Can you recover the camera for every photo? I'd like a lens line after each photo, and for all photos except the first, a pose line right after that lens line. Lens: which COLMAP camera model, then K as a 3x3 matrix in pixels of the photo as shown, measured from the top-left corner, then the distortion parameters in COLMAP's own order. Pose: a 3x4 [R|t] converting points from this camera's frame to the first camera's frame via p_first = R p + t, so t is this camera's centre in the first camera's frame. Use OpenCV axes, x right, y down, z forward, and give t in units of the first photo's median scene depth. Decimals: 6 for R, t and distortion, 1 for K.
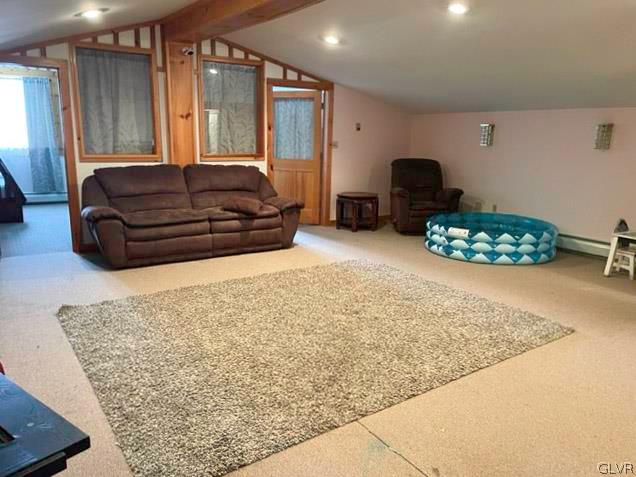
lens RADIAL K [[489.0, 0, 316.9], [0, 489.0, 238.1], [0, 0, 1]] dist [0.051977, -0.072293]
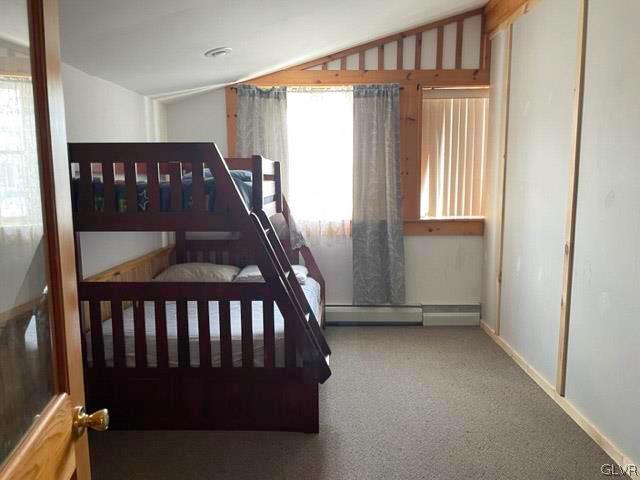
lens RADIAL K [[492.1, 0, 319.6], [0, 492.1, 239.6], [0, 0, 1]] dist [0.051977, -0.072293]
pose [[0.818193, 0.045021, -0.573179, -0.305060], [-0.096091, 0.993615, -0.059122, -0.125972], [0.566858, 0.103450, 0.817295, 0.544101]]
